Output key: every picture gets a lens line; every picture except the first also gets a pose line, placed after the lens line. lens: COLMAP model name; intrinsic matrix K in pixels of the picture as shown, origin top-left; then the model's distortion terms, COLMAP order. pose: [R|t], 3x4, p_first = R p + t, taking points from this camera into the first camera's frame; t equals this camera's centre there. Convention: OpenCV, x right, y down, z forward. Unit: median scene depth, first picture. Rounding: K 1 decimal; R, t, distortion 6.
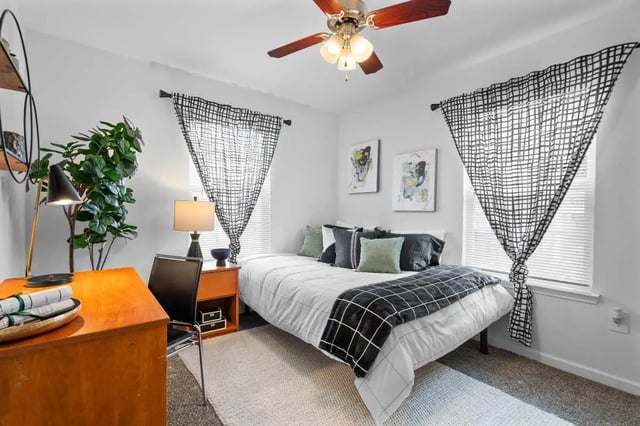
lens RADIAL K [[300.8, 0, 319.9], [0, 300.8, 223.9], [0, 0, 1]] dist [0.000360, 0.000039]
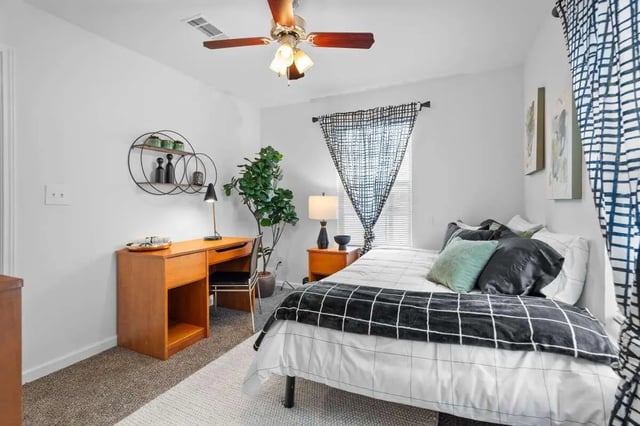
lens RADIAL K [[304.3, 0, 318.0], [0, 304.3, 206.0], [0, 0, 1]] dist [-0.001314, -0.000263]
pose [[0.447568, -0.004830, -0.894237, 0.703005], [-0.026229, 0.999484, -0.018526, -0.008058], [0.893865, 0.031747, 0.447211, 0.380795]]
